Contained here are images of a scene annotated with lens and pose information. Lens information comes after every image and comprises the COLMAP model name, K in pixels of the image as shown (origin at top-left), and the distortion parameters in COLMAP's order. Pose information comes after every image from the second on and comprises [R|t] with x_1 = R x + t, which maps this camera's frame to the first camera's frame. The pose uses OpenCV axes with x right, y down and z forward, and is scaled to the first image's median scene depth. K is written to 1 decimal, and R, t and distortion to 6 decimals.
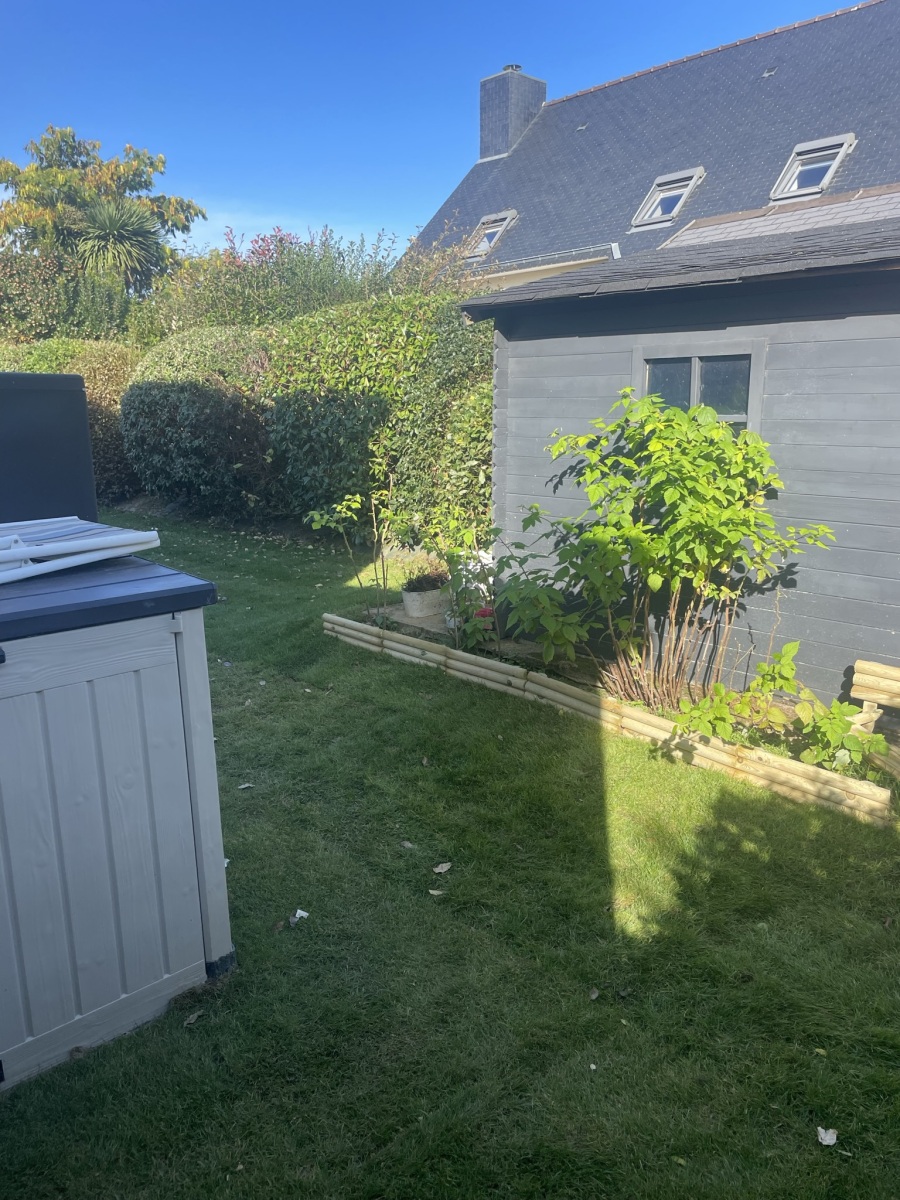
lens RADIAL K [[899.9, 0, 452.9], [0, 899.9, 608.9], [0, 0, 1]] dist [0.074905, -0.096148]
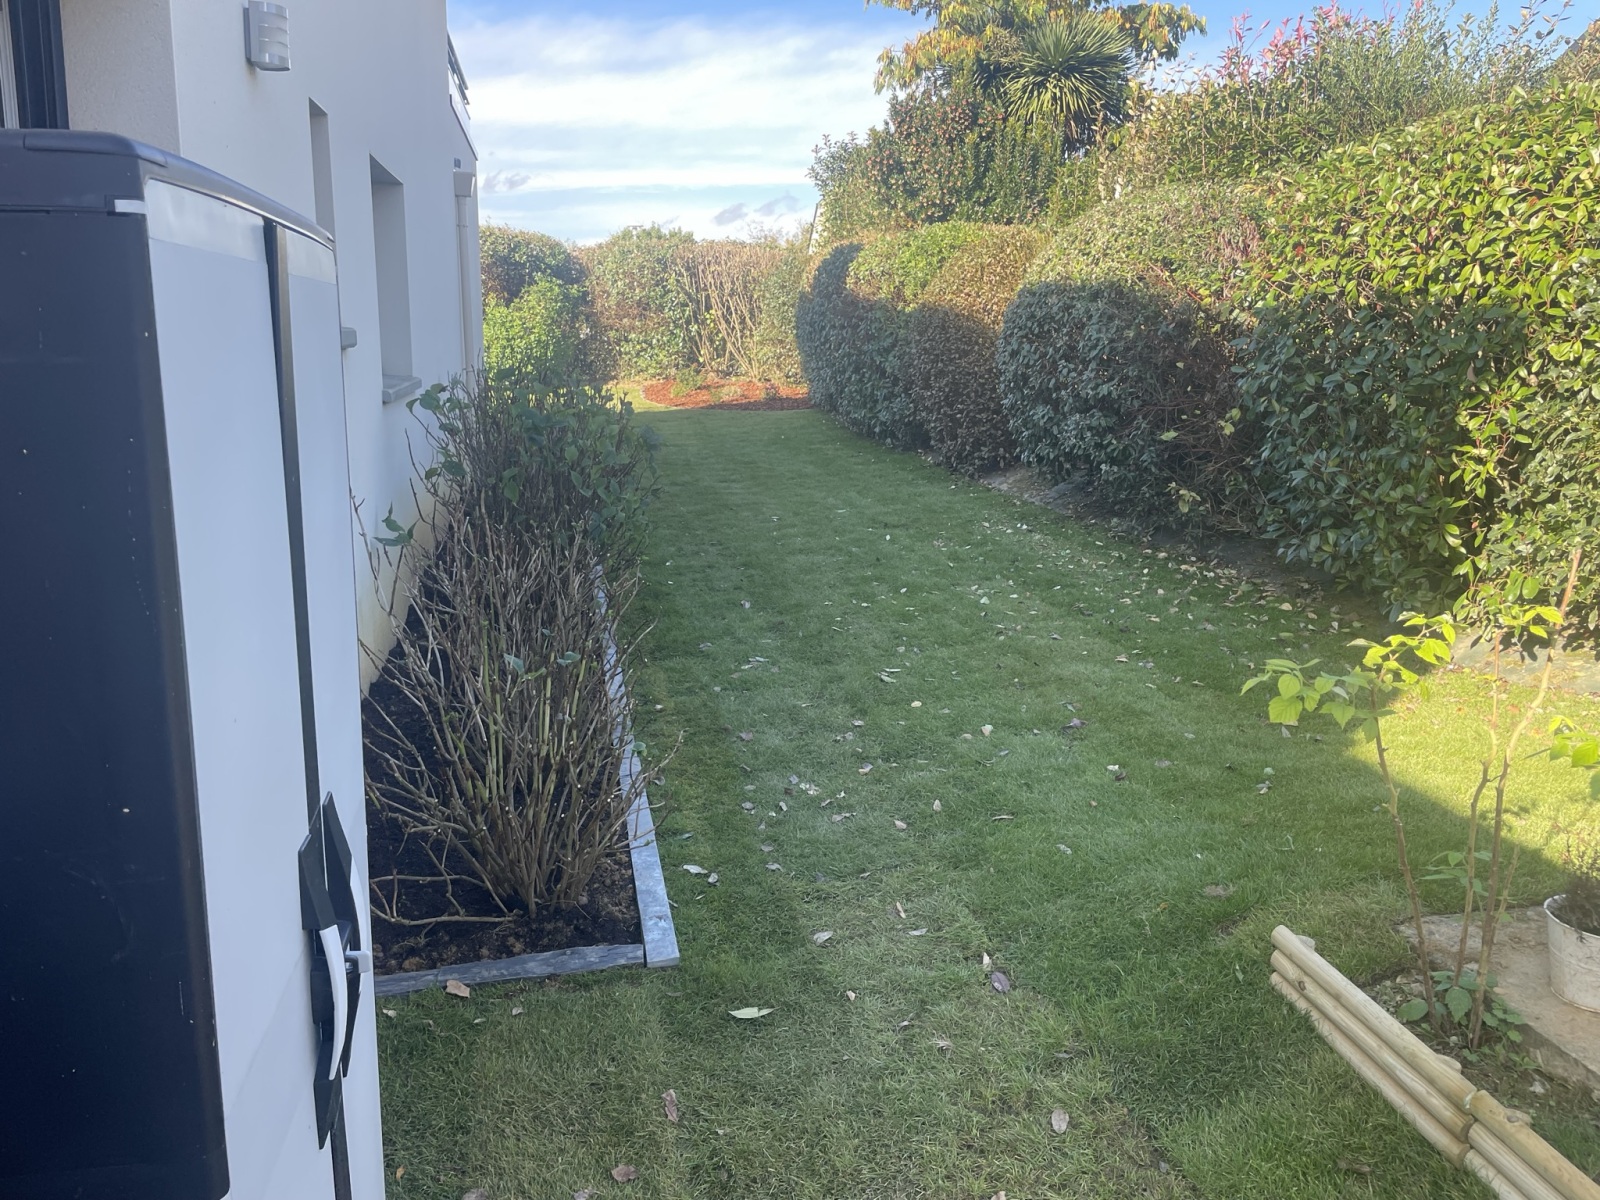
lens RADIAL K [[1199.9, 0, 816.7], [0, 1199.9, 593.0], [0, 0, 1]] dist [0.074905, -0.096148]
pose [[0.853777, 0.135929, -0.502582, -0.042242], [-0.137620, 0.989903, 0.033943, -0.060880], [0.502121, 0.040186, 0.863863, 0.276256]]
